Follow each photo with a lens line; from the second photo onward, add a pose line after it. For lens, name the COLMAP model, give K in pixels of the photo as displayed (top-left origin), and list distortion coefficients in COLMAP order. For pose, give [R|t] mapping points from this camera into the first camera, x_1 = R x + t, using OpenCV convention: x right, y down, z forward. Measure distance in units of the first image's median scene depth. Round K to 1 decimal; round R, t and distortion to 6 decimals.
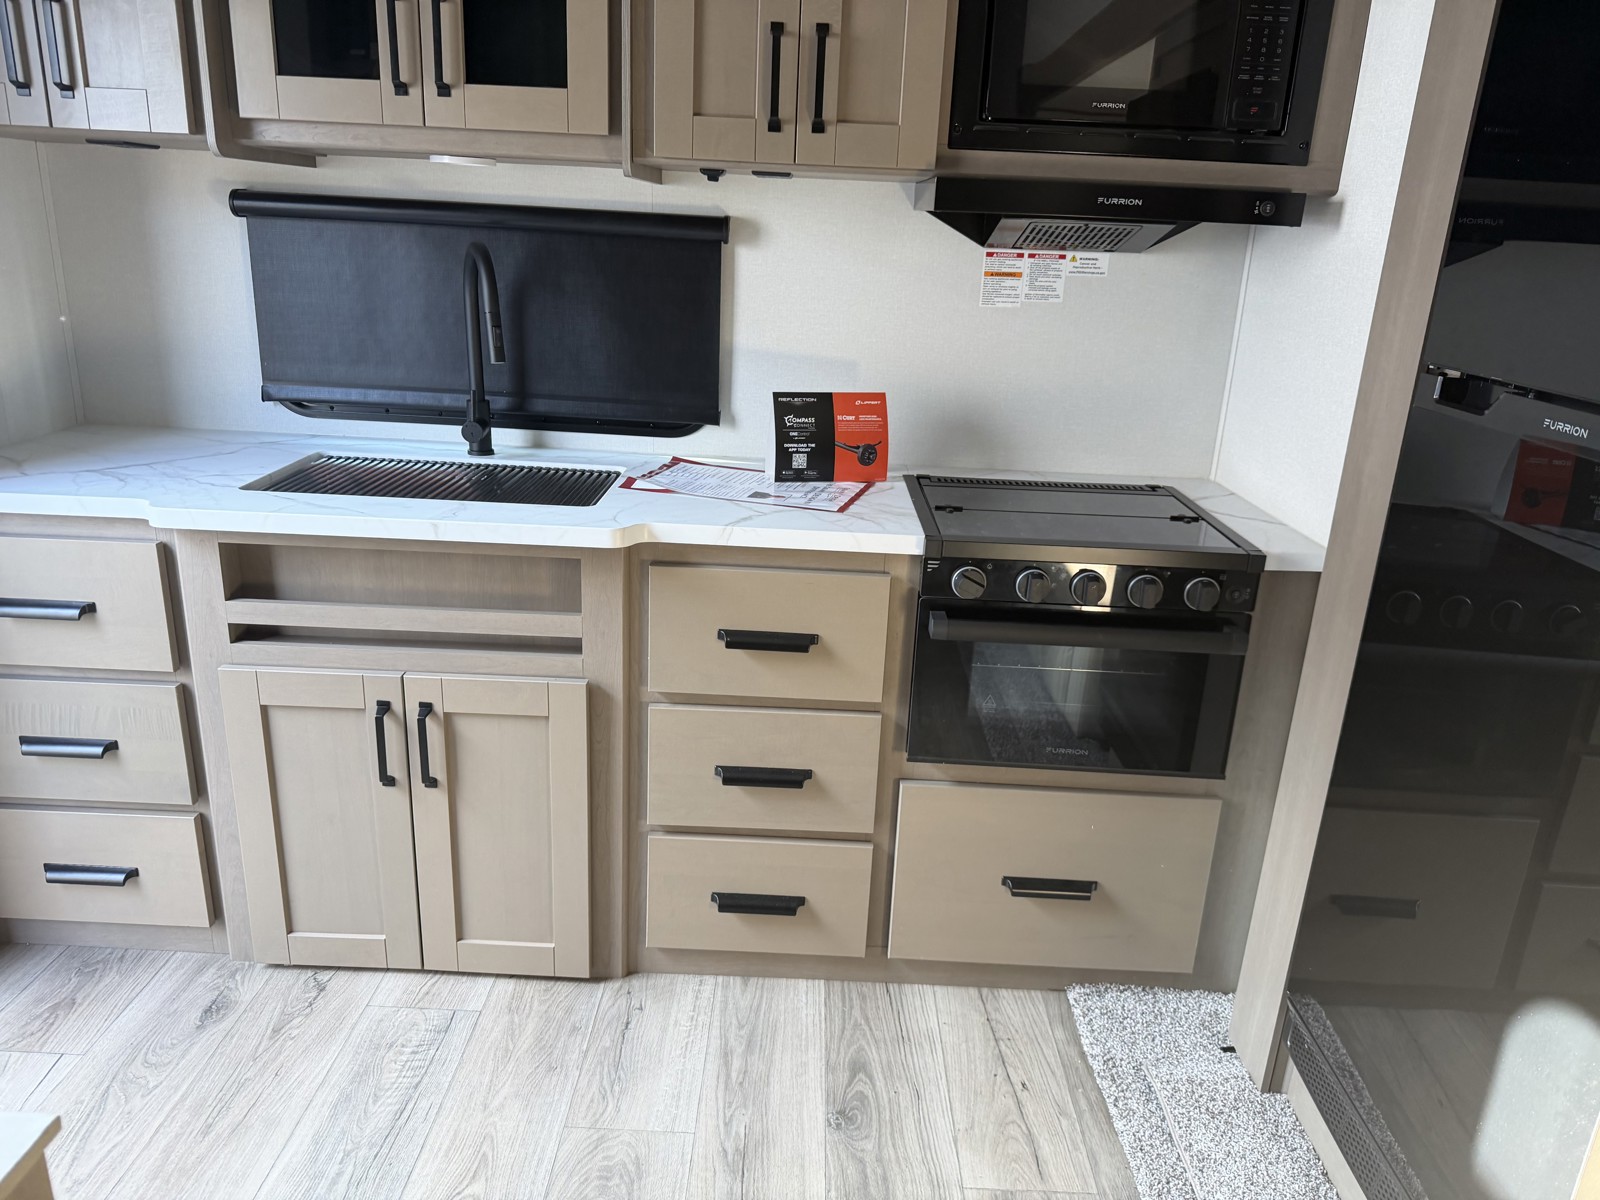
lens RADIAL K [[1133.4, 0, 804.2], [0, 1133.4, 599.0], [0, 0, 1]] dist [0.142516, -0.254680]
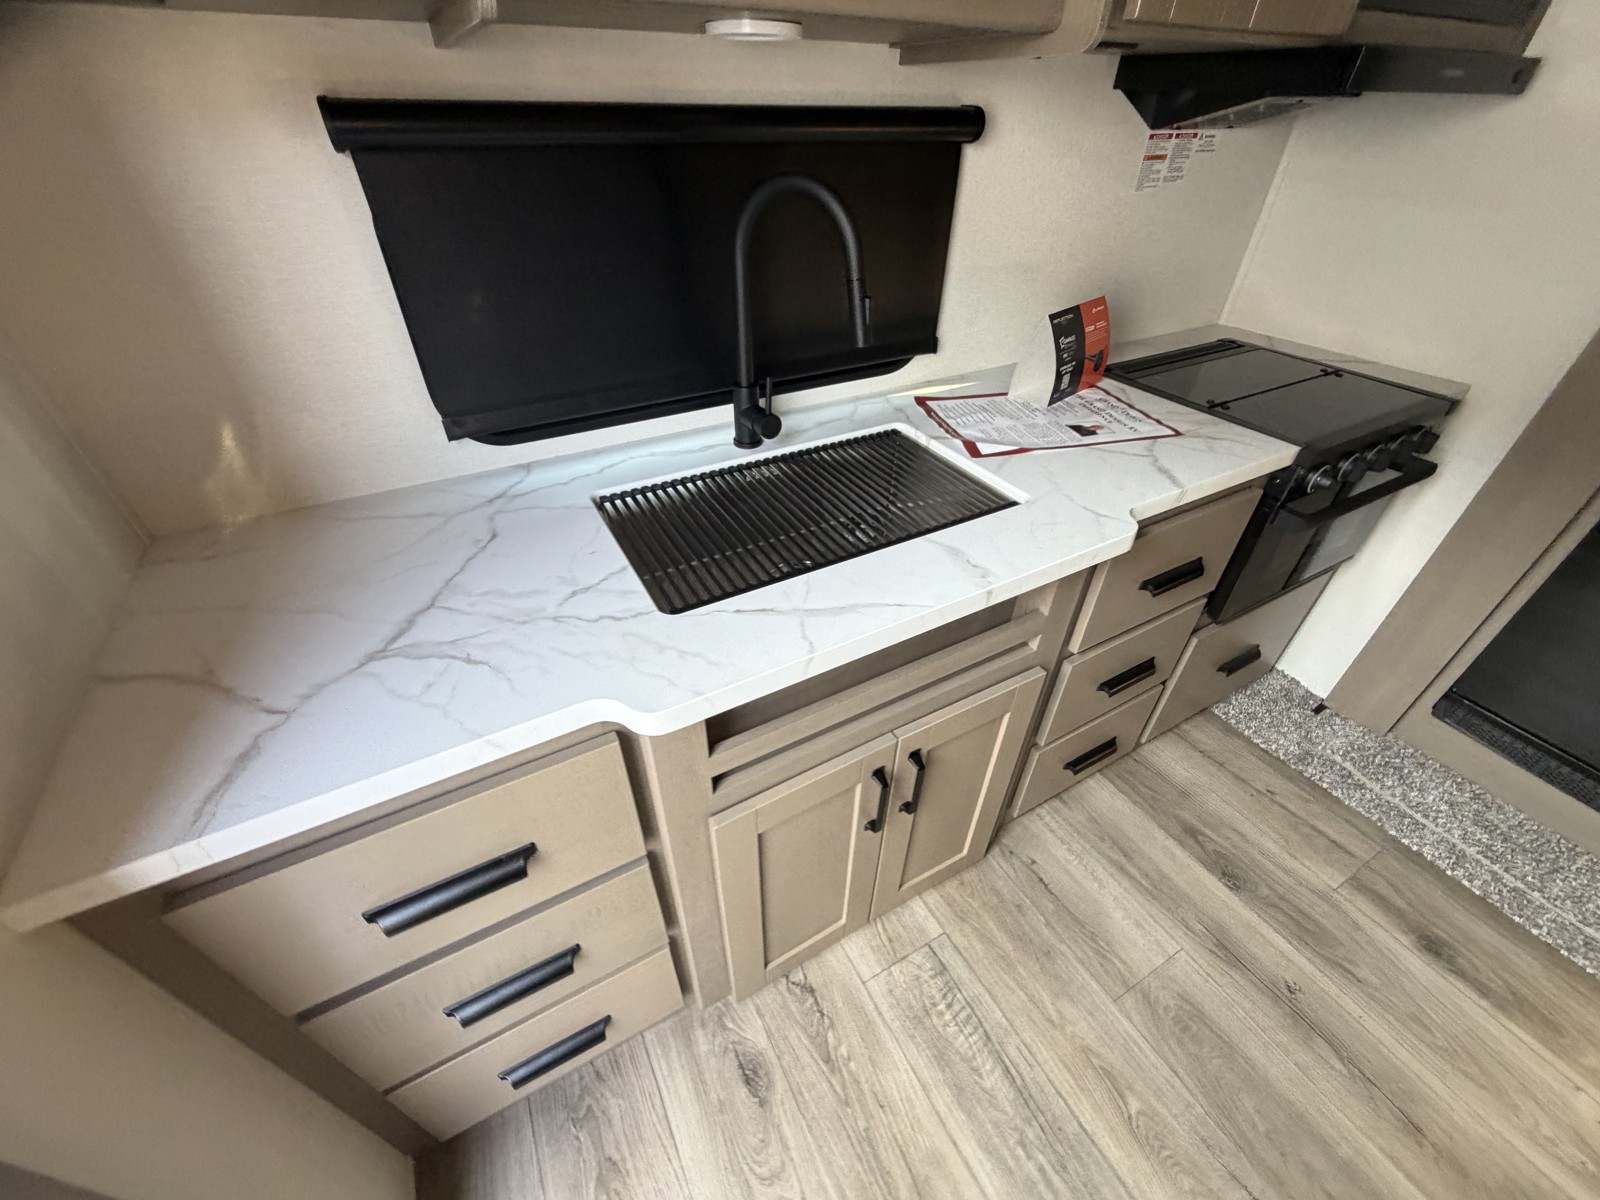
lens RADIAL K [[638.8, 0, 797.1], [0, 638.8, 599.7], [0, 0, 1]] dist [-0.000478, -0.000040]
pose [[0.866833, -0.335560, 0.368781, -0.530434], [0.184908, 0.903244, 0.387245, -0.226276], [-0.463043, -0.267486, 0.845010, 0.603683]]
